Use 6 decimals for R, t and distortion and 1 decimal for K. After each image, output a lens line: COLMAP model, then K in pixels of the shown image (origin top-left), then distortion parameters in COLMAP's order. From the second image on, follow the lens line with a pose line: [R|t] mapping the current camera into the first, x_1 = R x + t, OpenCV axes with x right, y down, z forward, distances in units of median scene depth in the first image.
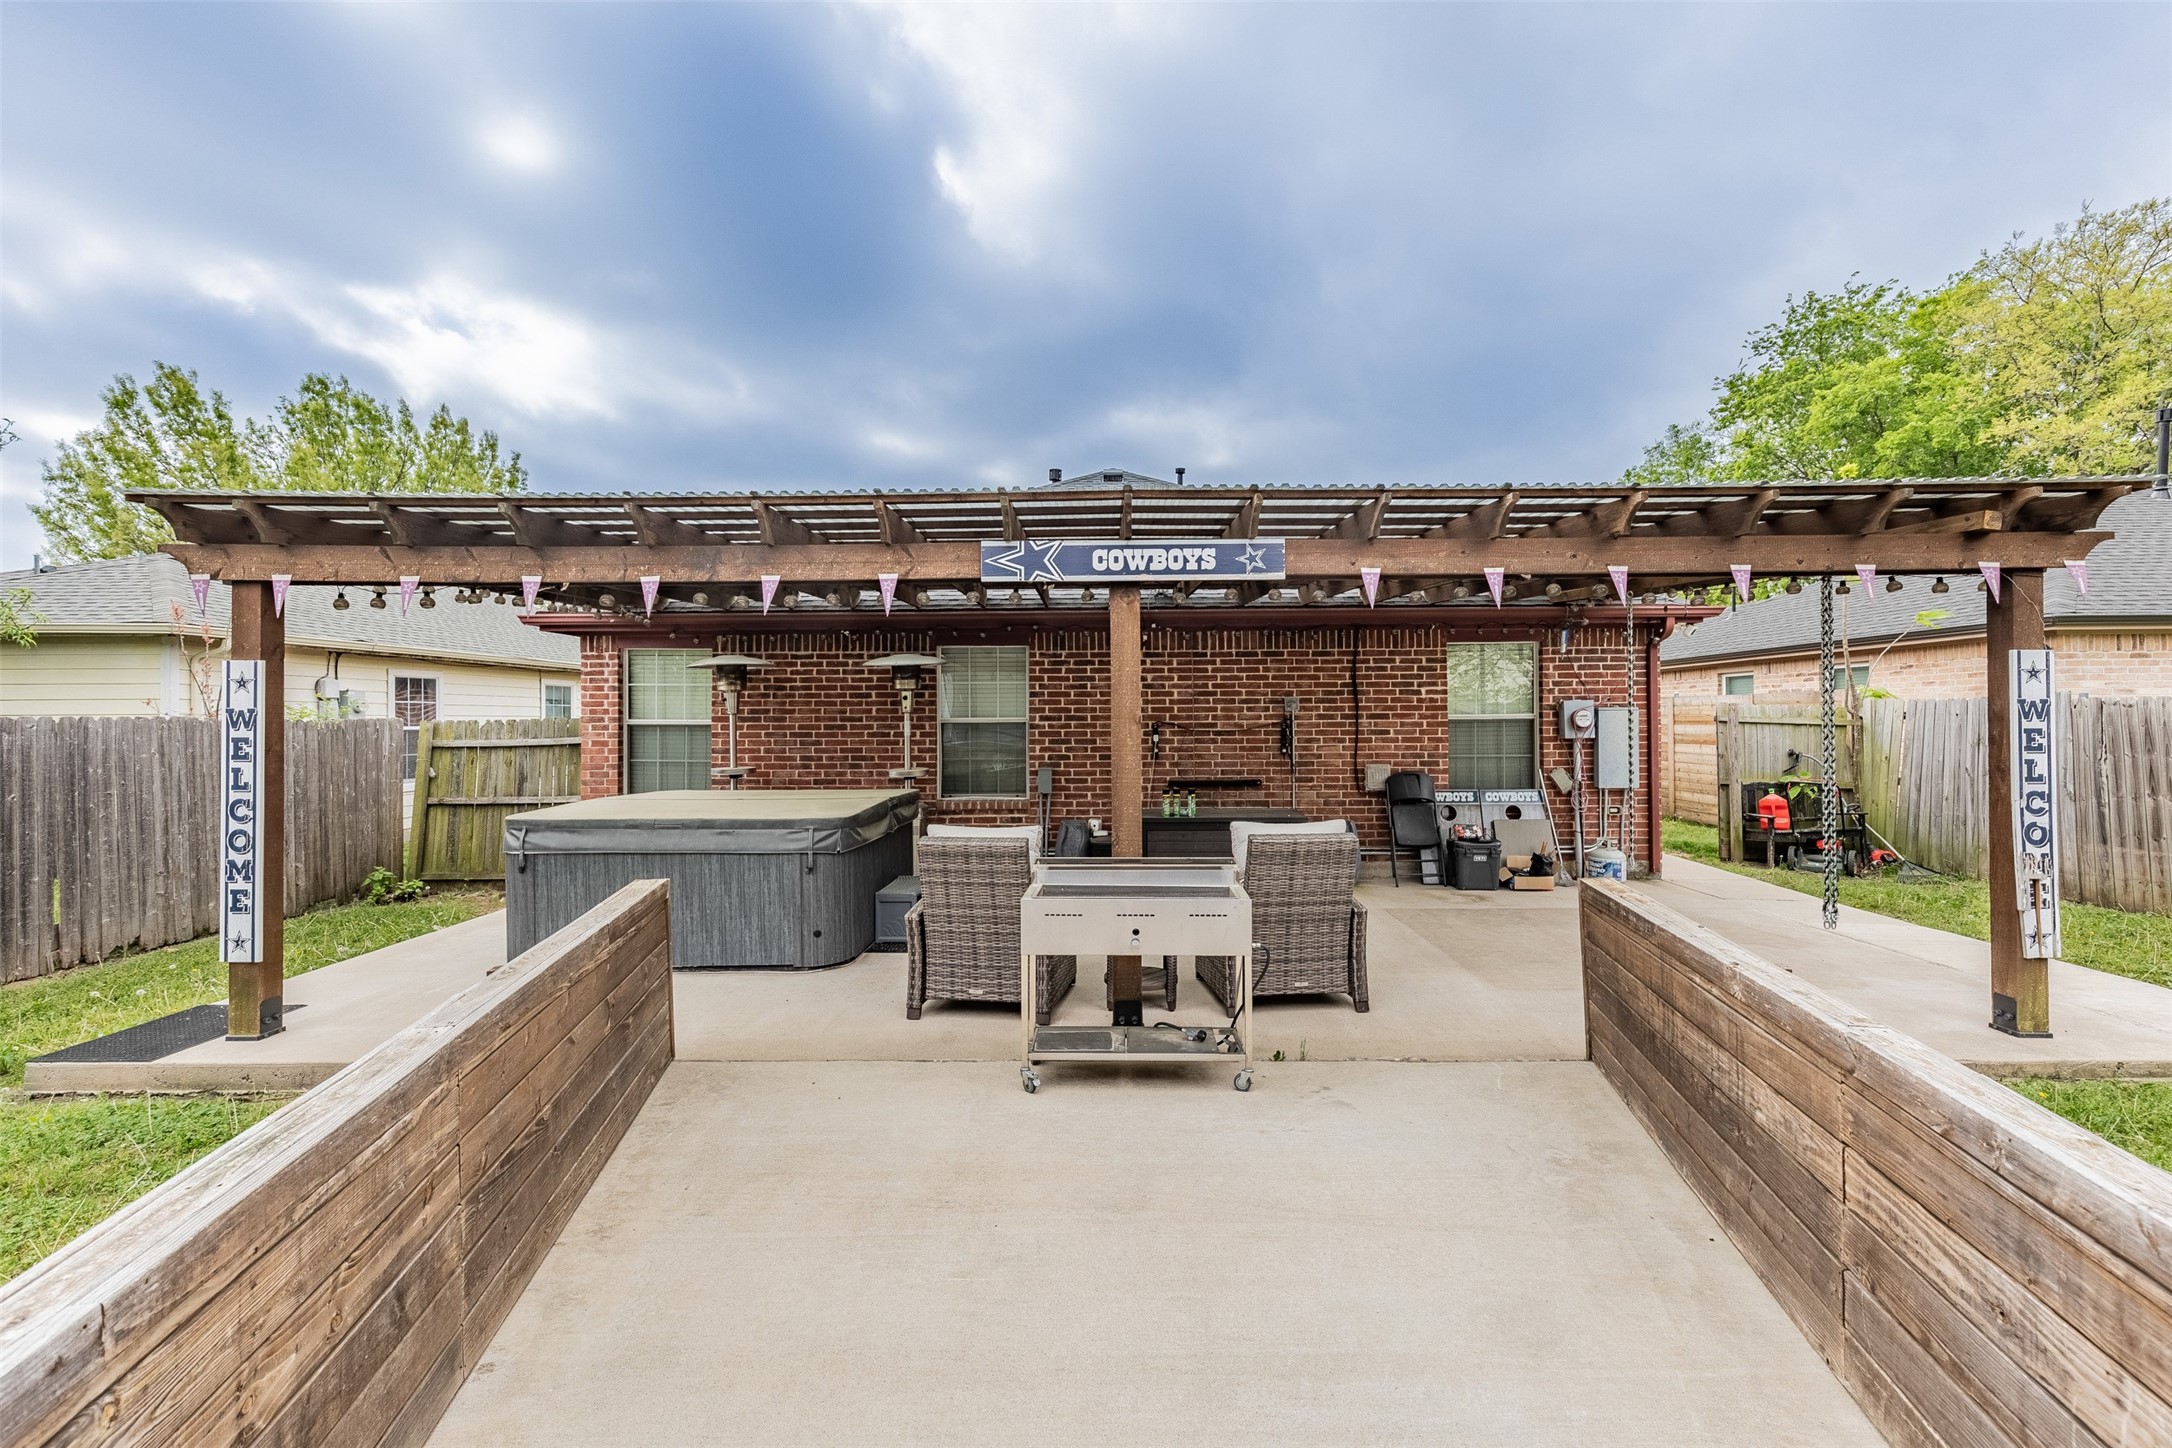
lens RADIAL K [[978.1, 0, 1099.1], [0, 978.1, 719.6], [0, 0, 1]] dist [0.008224, -0.001404]
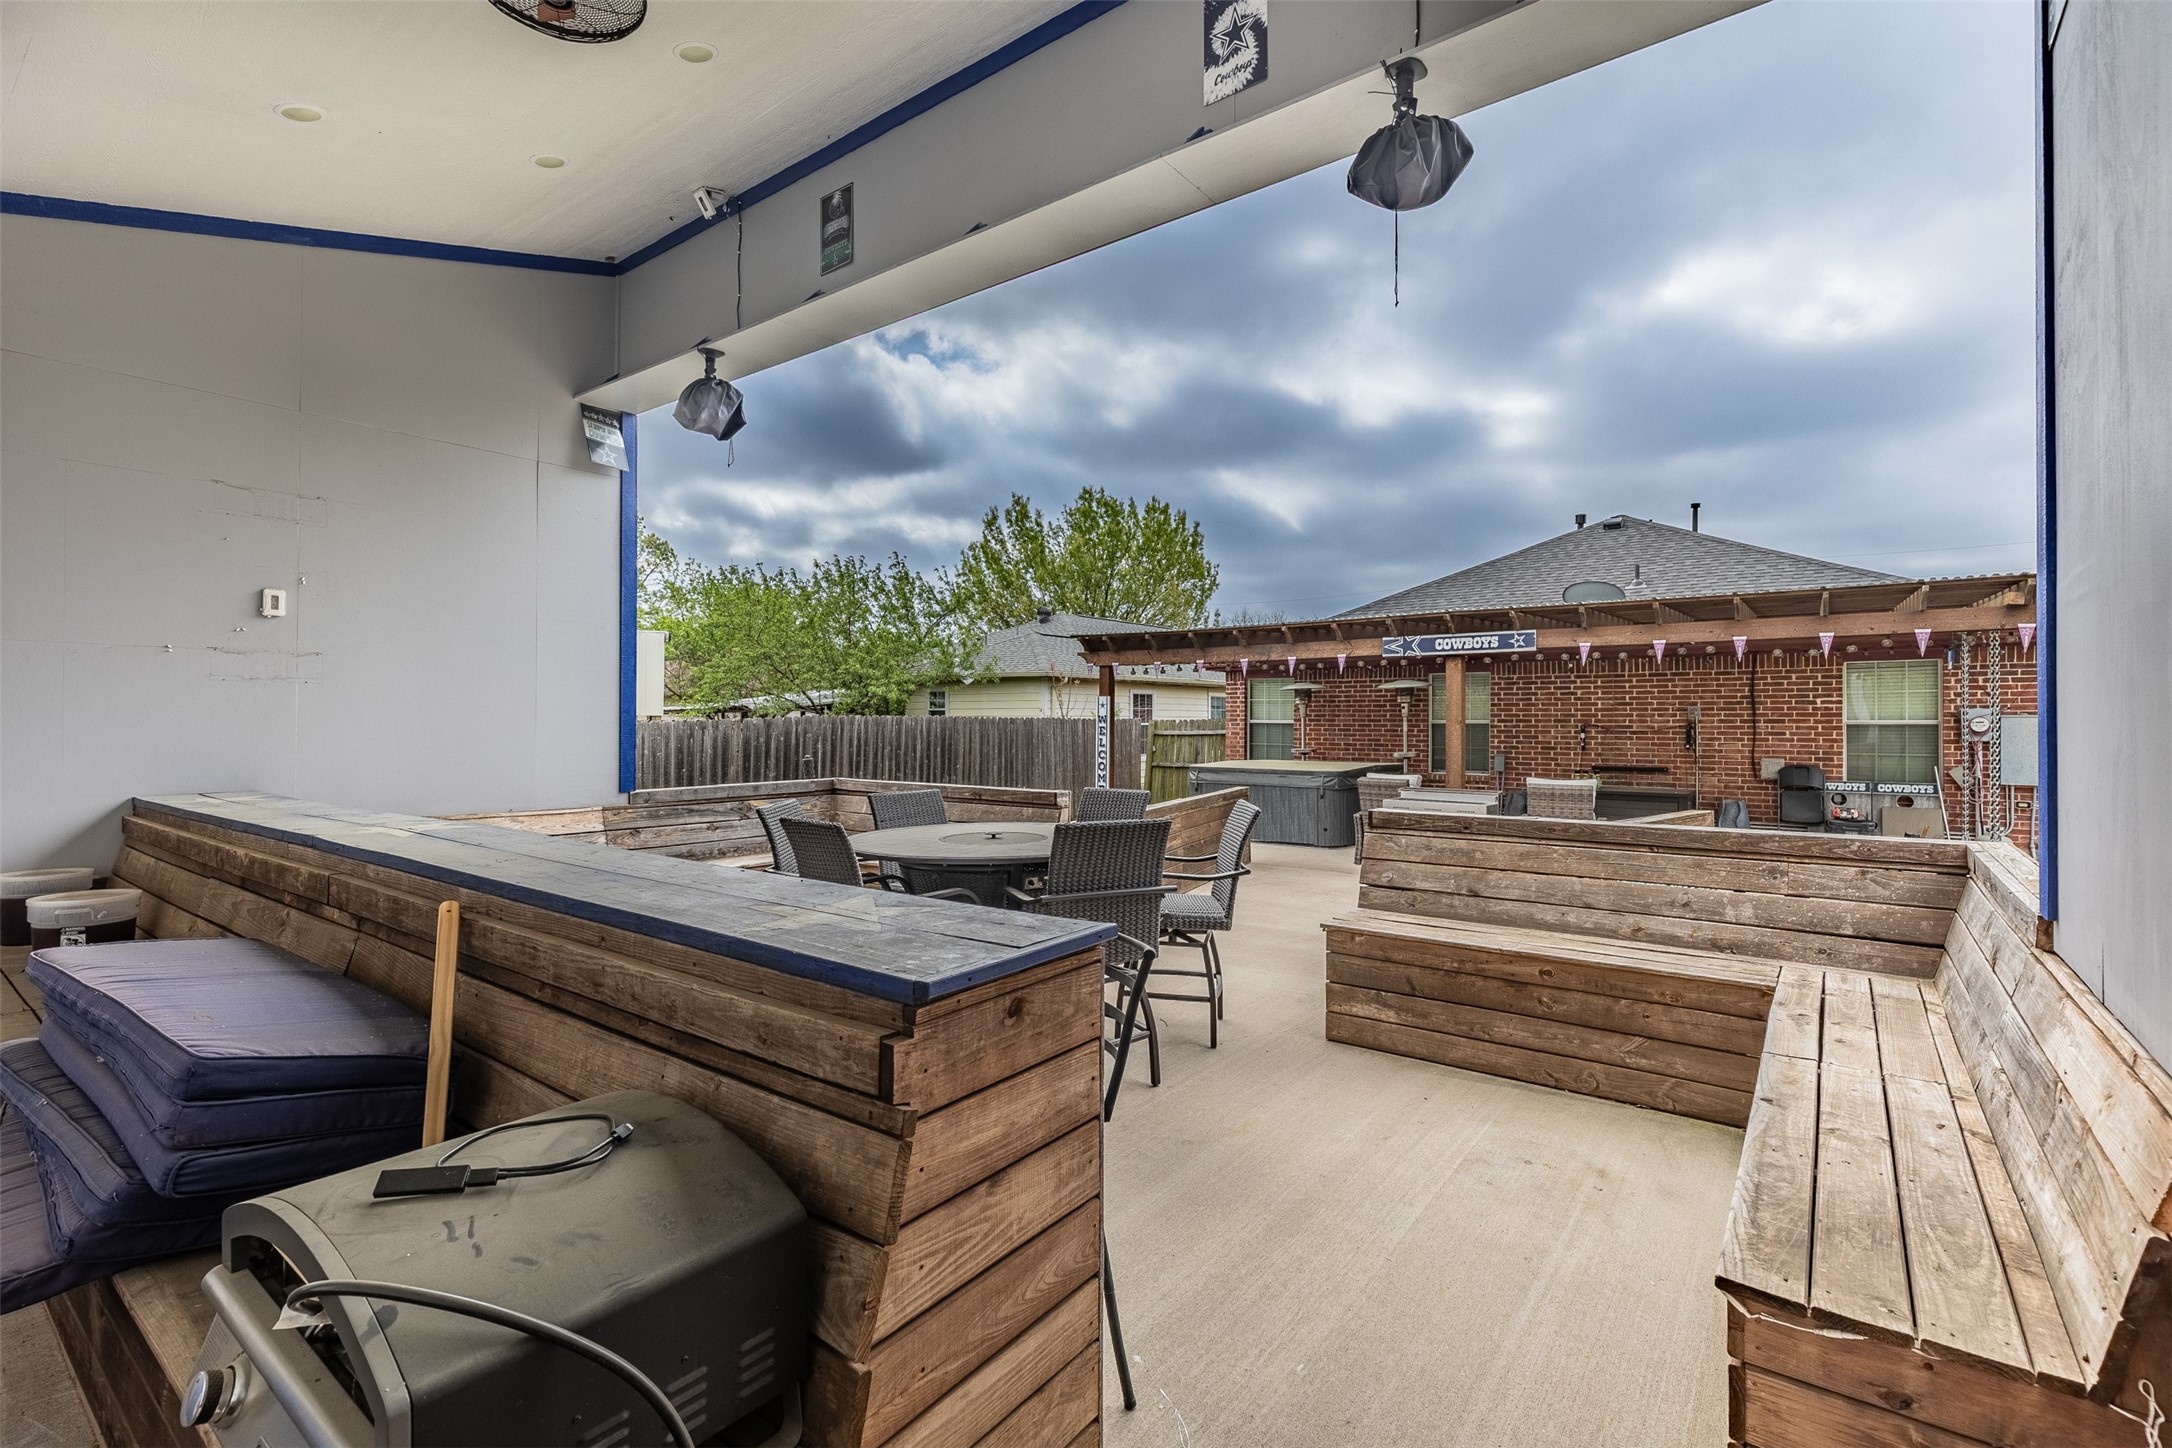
lens RADIAL K [[974.3, 0, 1096.3], [0, 974.3, 717.2], [0, 0, 1]] dist [0.000788, -0.000293]
pose [[0.802430, 0.004801, -0.596727, 0.335883], [-0.006143, 0.999981, -0.000215, -0.002888], [0.596715, 0.003838, 0.802444, -0.557443]]
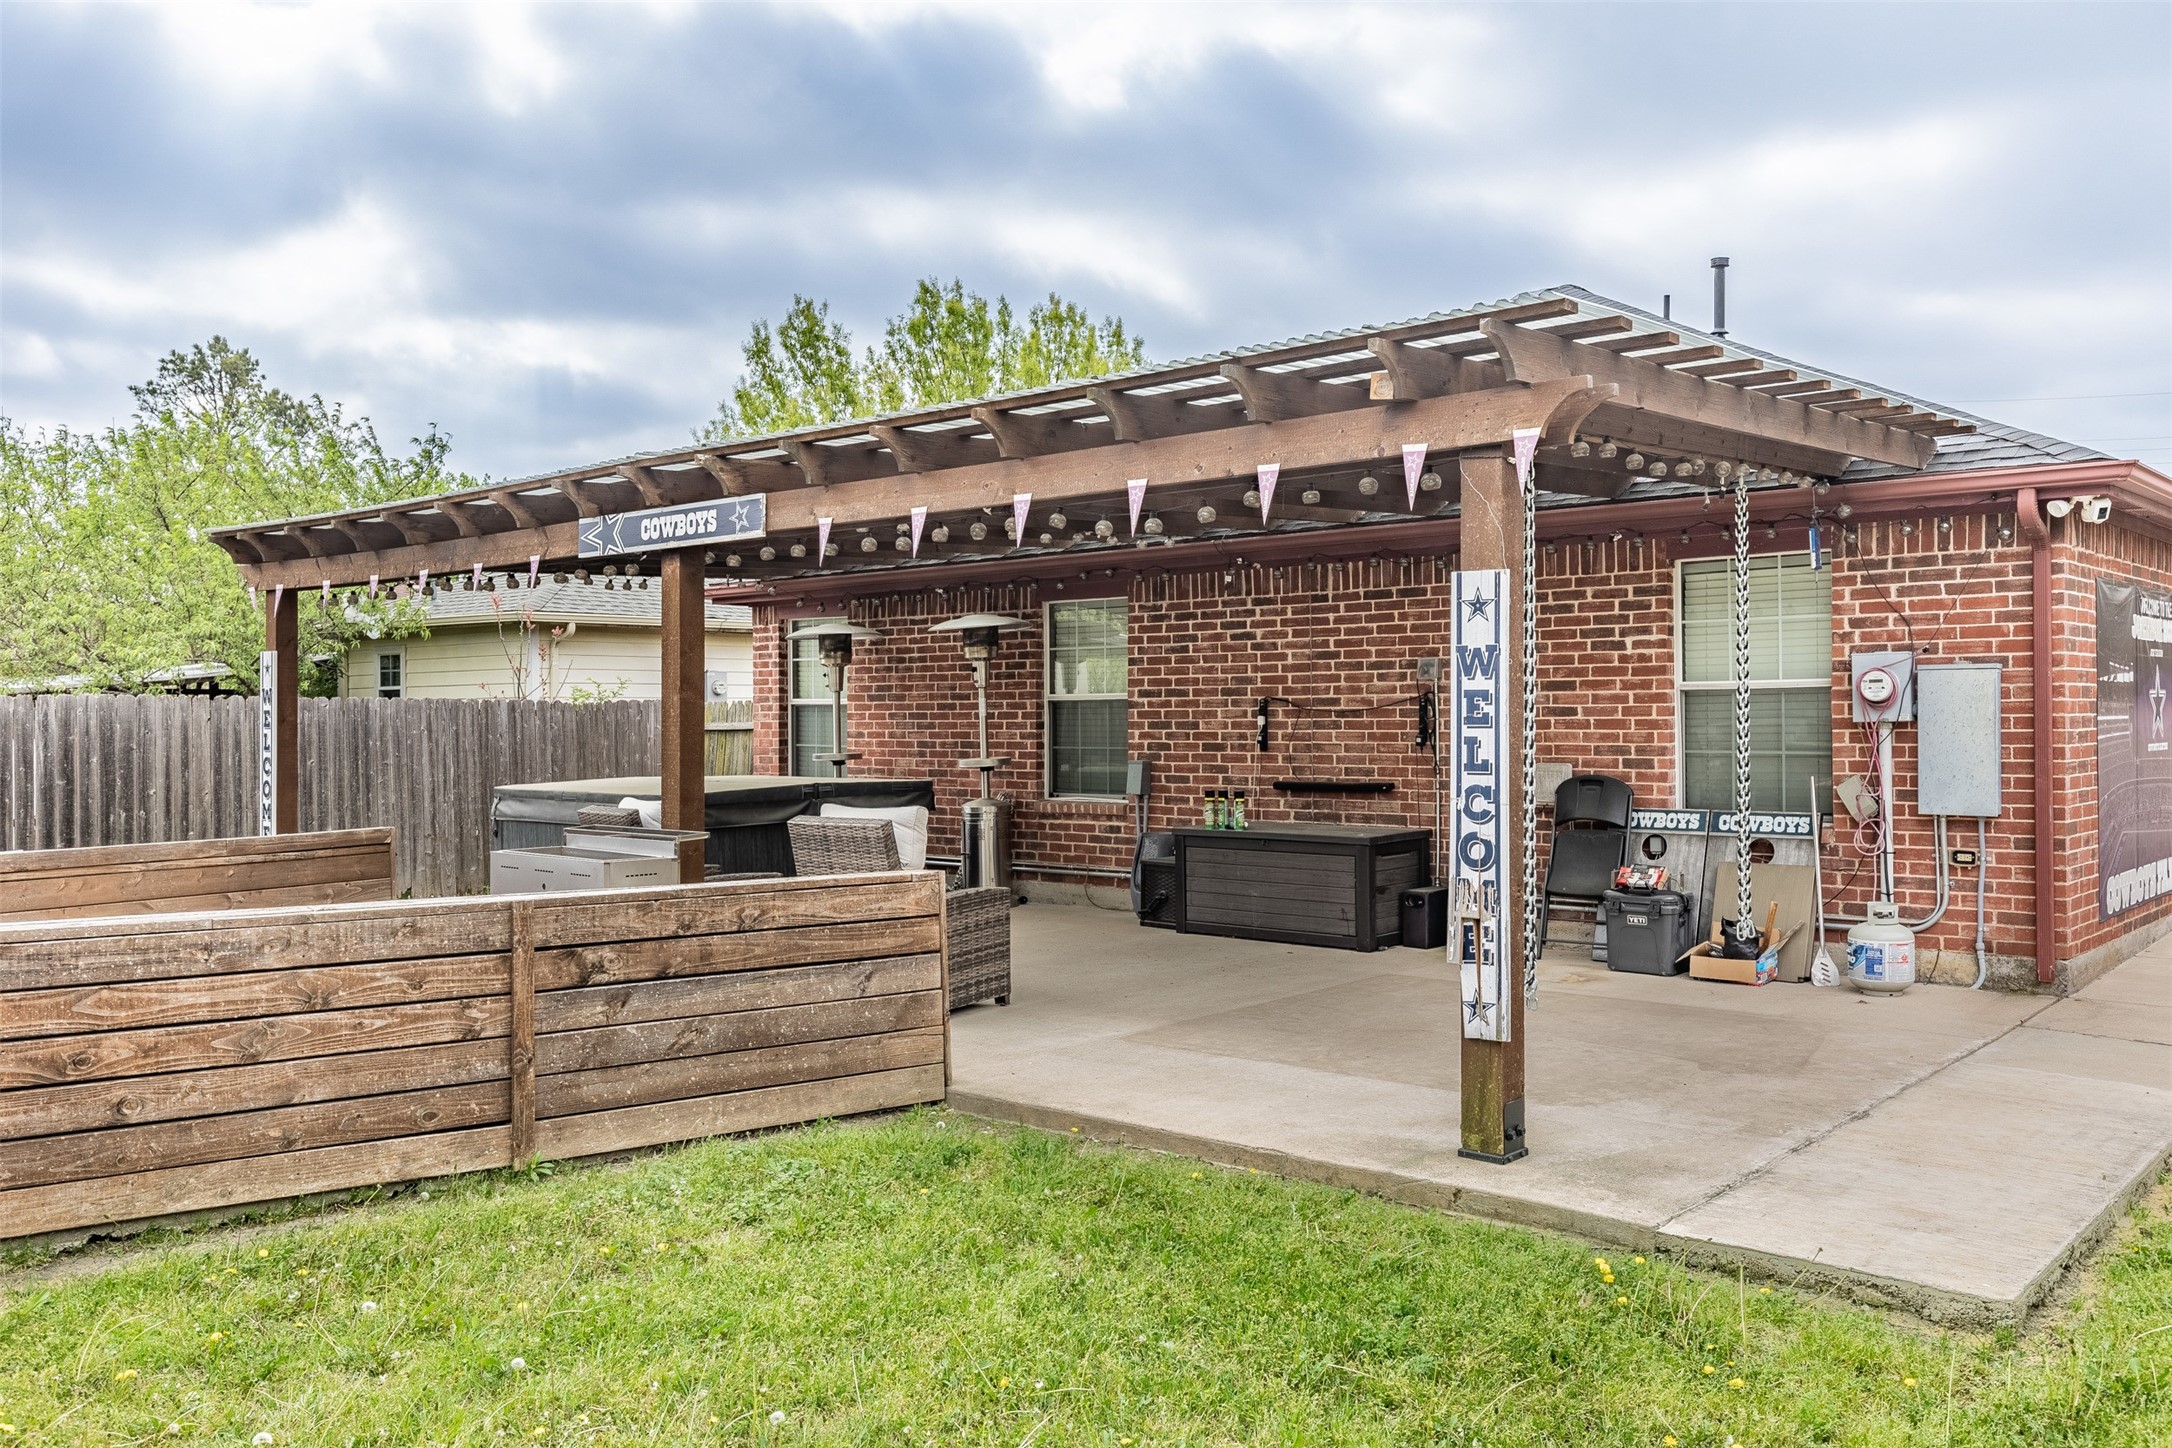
lens RADIAL K [[1744.5, 0, 1095.8], [0, 1744.5, 716.2], [0, 0, 1]] dist [-0.008131, -0.002375]
pose [[0.760801, -0.000063, -0.648986, 0.780821], [0.003070, 0.999989, 0.003502, 0.011131], [0.648979, -0.004656, 0.760792, -0.026590]]
